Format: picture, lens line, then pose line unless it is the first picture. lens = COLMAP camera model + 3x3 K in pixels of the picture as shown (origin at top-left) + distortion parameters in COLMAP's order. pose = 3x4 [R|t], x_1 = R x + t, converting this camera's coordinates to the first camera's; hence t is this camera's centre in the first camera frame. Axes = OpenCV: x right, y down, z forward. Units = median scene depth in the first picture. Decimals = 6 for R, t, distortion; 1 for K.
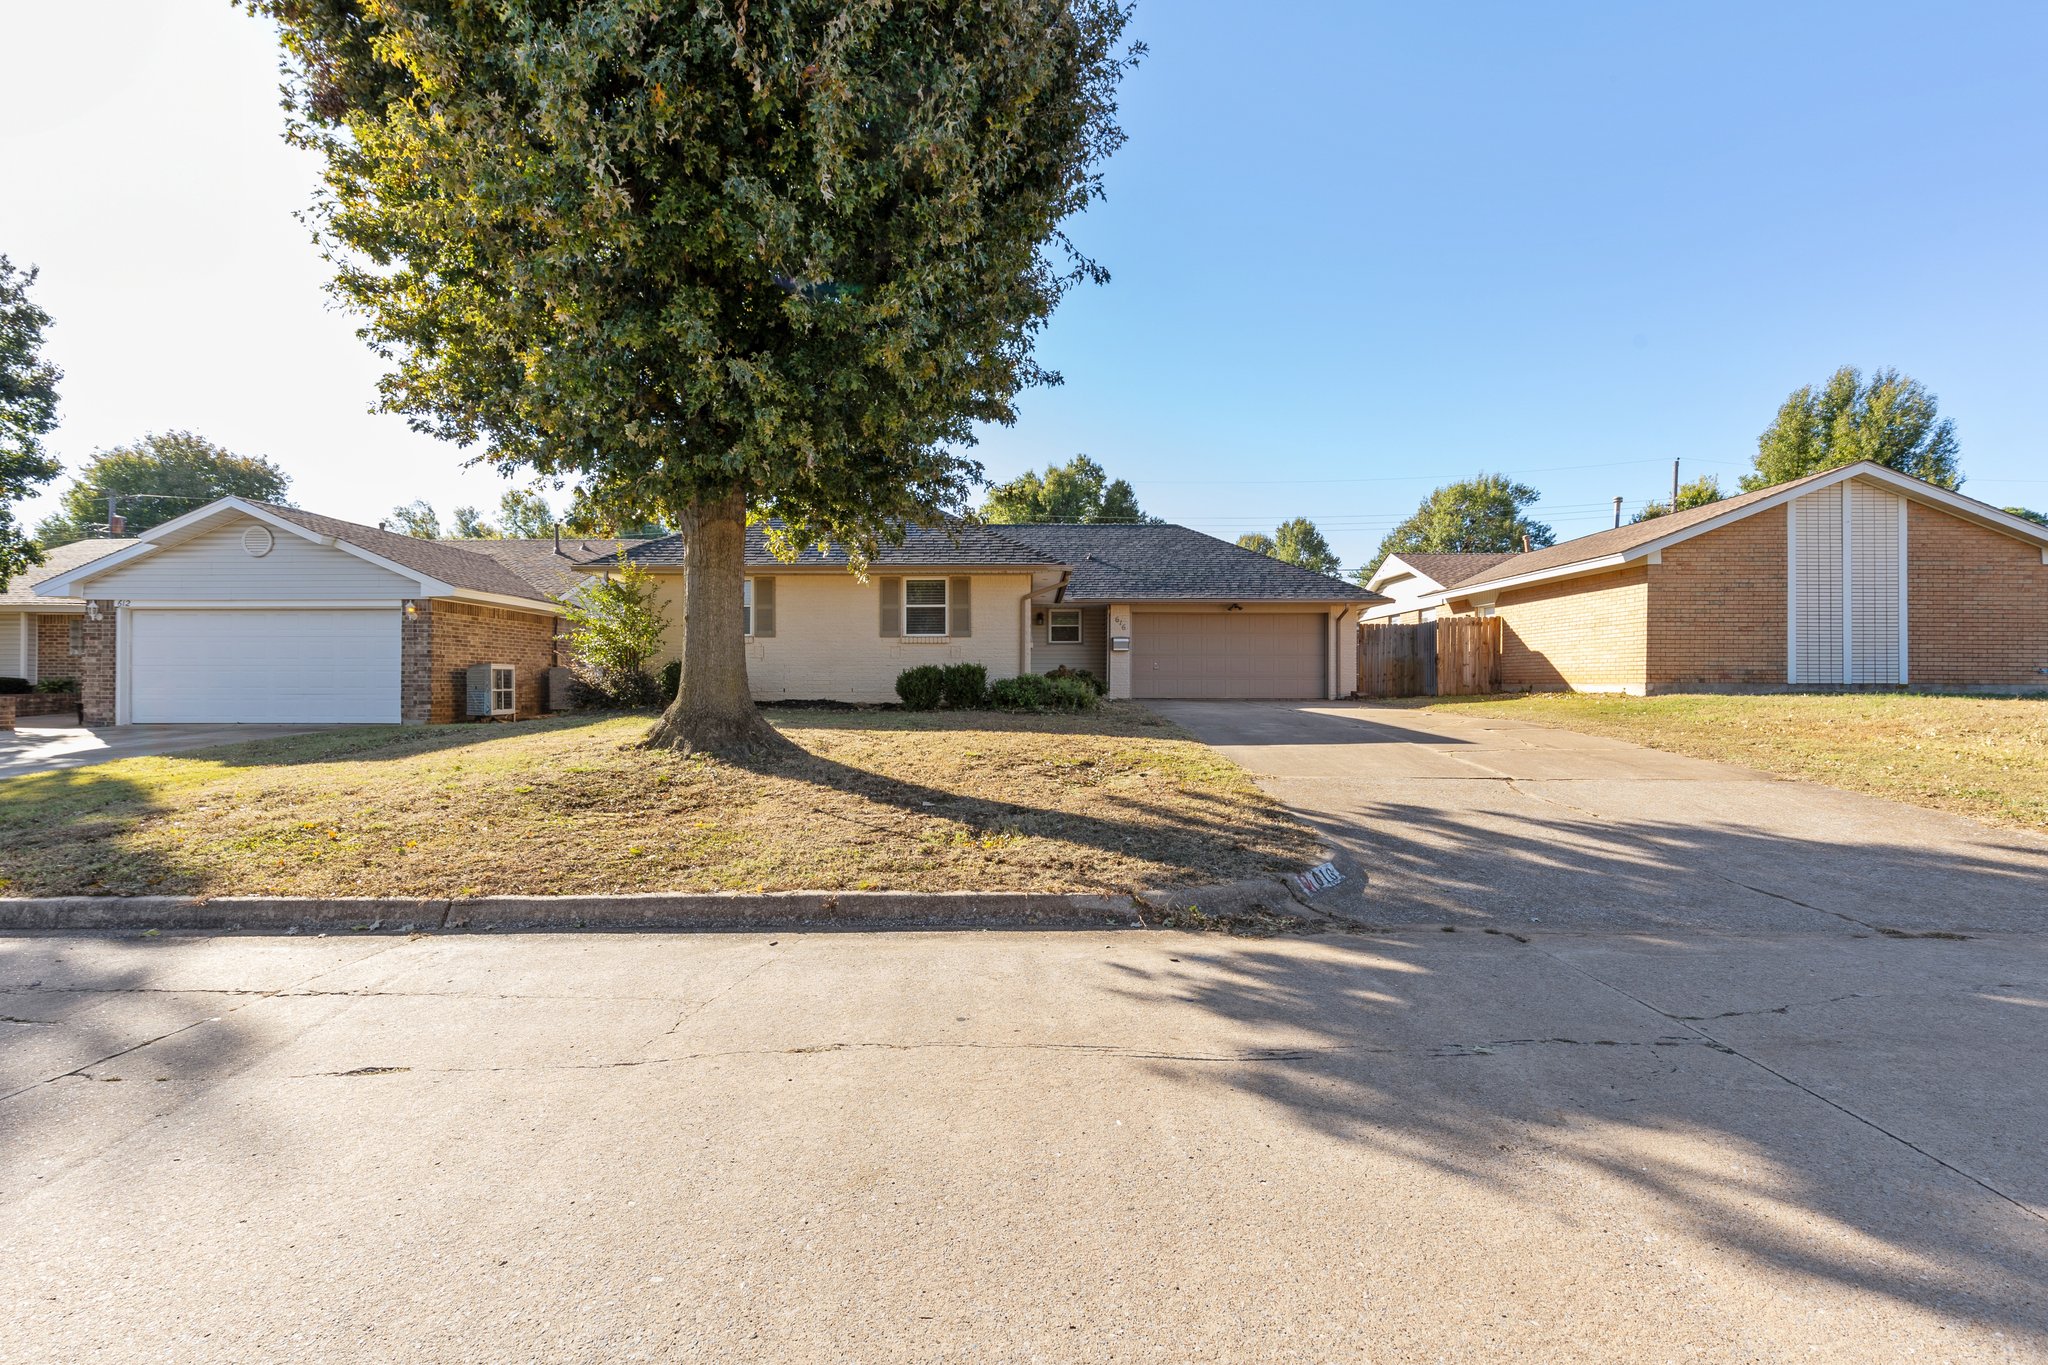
lens RADIAL K [[920.1, 0, 1026.1], [0, 920.1, 683.6], [0, 0, 1]] dist [0.003596, -0.000005]
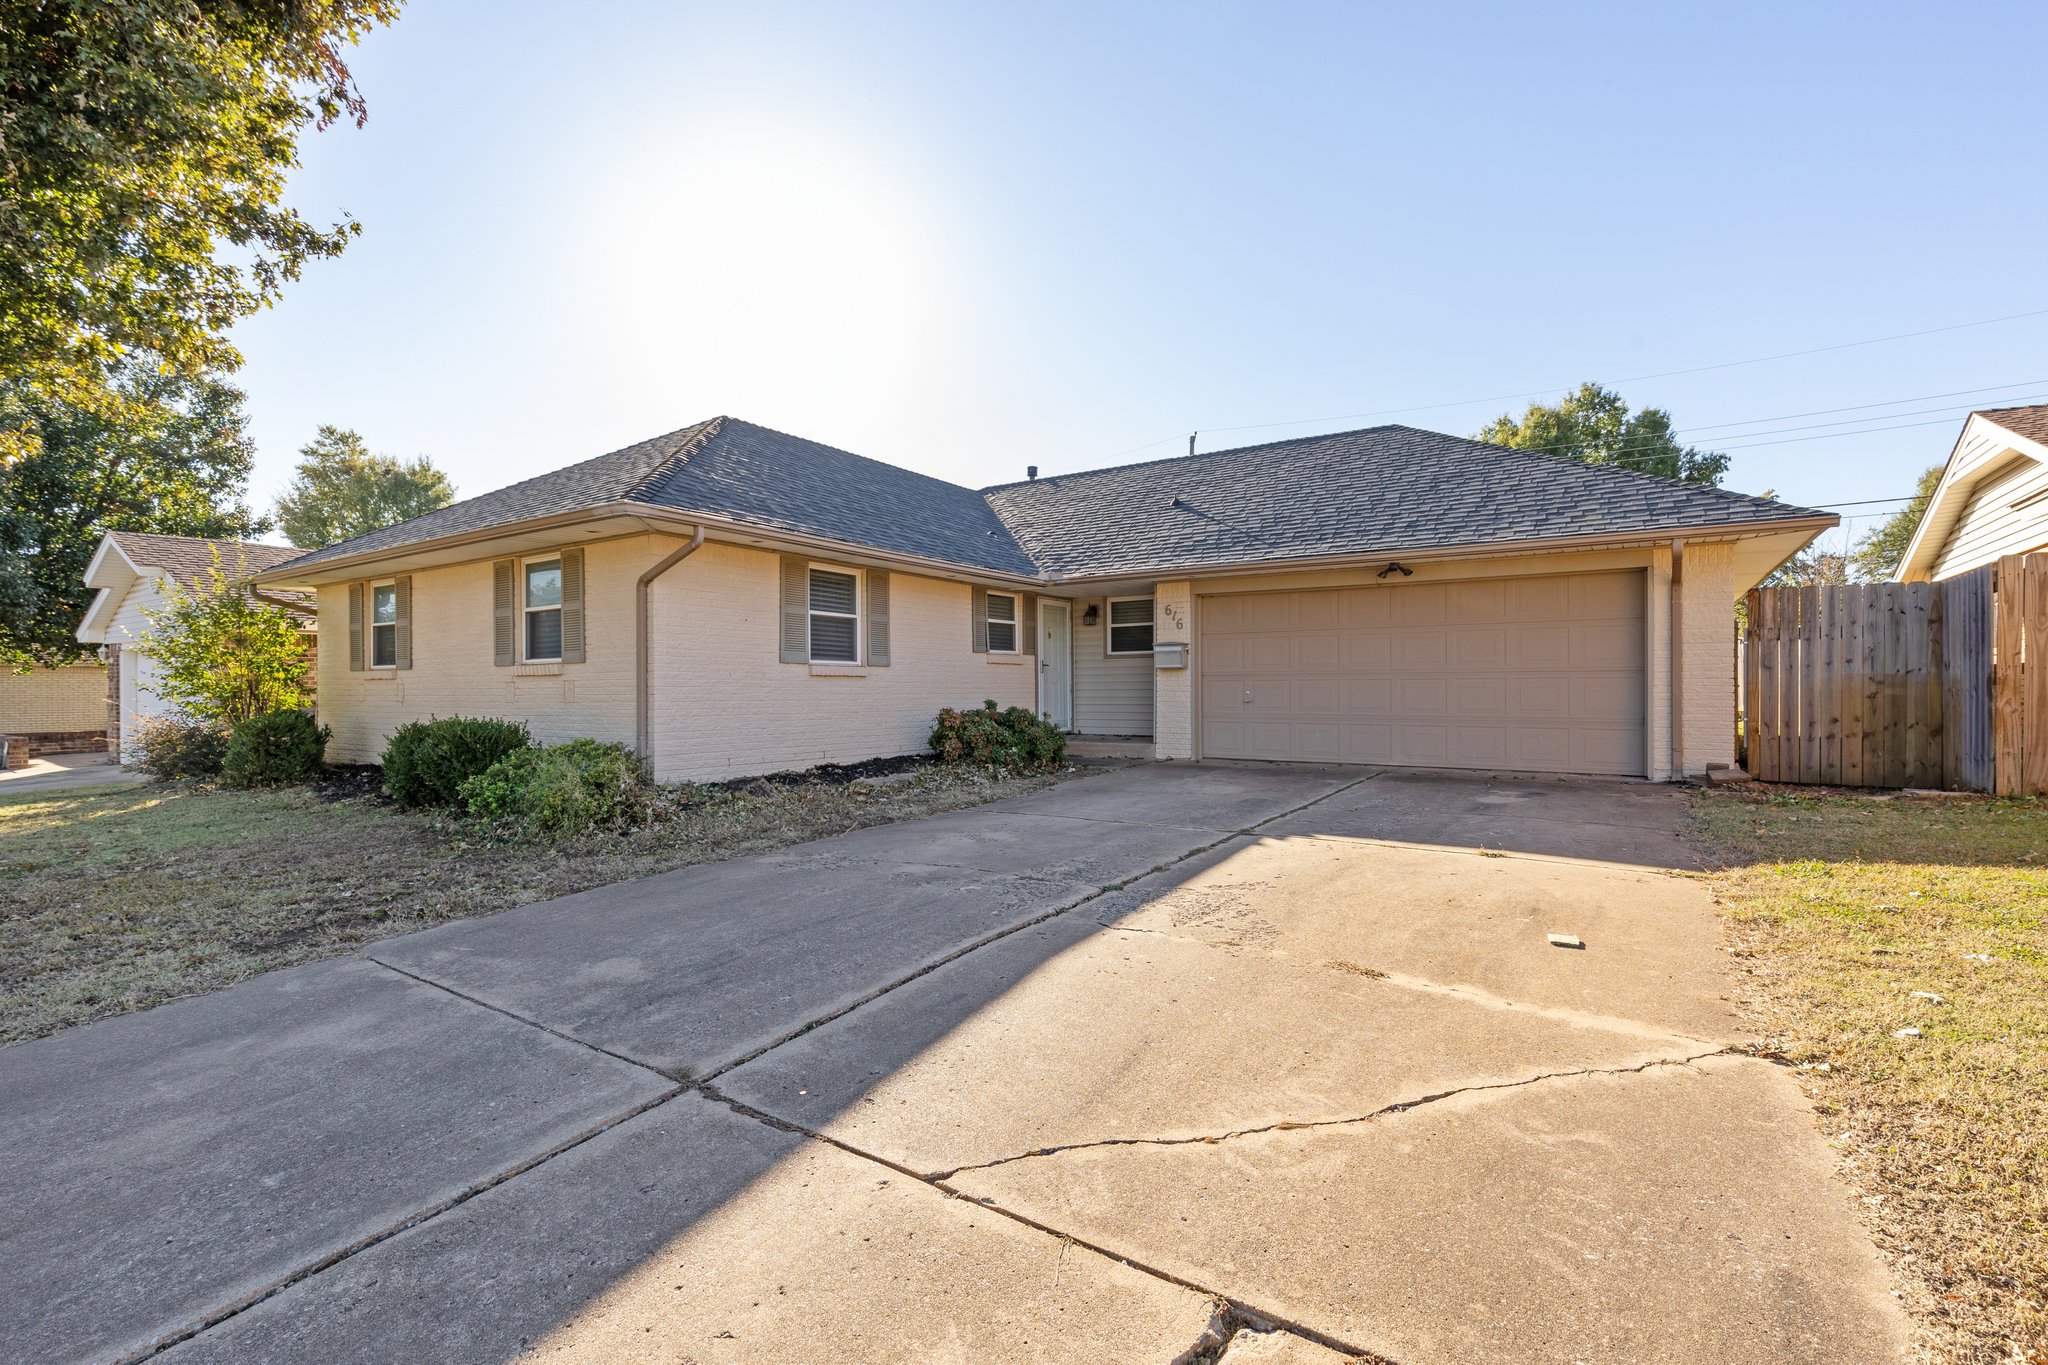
lens RADIAL K [[920.1, 0, 1026.1], [0, 920.1, 683.6], [0, 0, 1]] dist [0.003596, -0.000005]
pose [[0.841844, -0.009973, -0.539628, 0.313557], [0.008333, 0.999950, -0.005481, -0.025153], [0.539656, 0.000117, 0.841886, 0.514747]]
